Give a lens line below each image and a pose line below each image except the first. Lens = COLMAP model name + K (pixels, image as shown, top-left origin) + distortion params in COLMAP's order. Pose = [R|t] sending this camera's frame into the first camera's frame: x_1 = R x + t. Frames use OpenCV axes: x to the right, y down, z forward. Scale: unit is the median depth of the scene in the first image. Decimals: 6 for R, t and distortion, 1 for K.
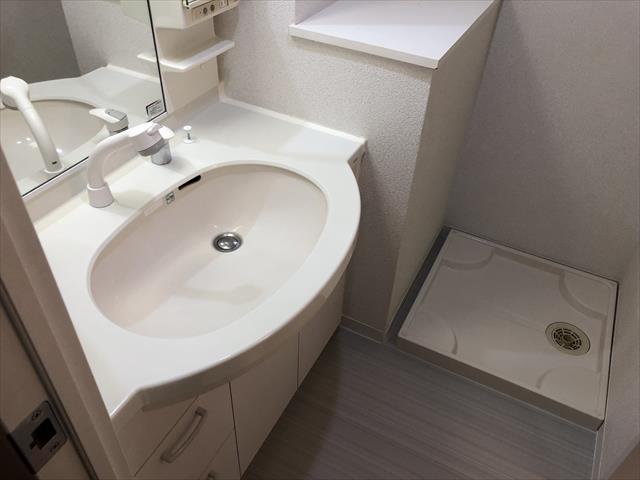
lens RADIAL K [[526.8, 0, 319.5], [0, 526.8, 242.6], [0, 0, 1]] dist [0.003735, -0.008810]
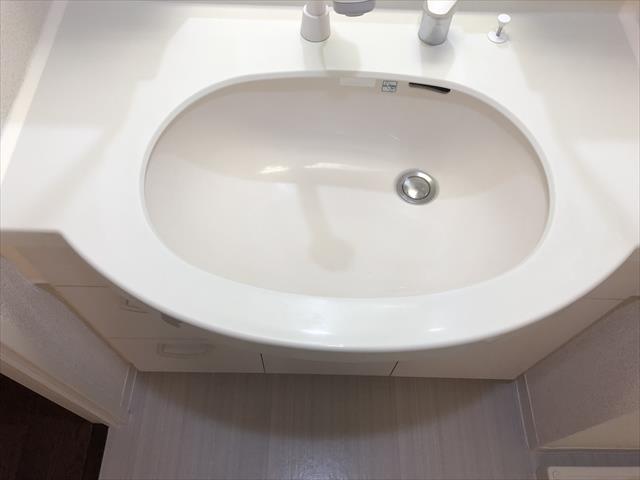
lens RADIAL K [[526.8, 0, 320.7], [0, 526.8, 236.2], [0, 0, 1]] dist [0.003735, -0.008810]
pose [[0.435751, 0.770106, -0.465894, 0.152038], [-0.585705, 0.635648, 0.502893, -0.247907], [0.683426, 0.053741, 0.728039, 0.418024]]
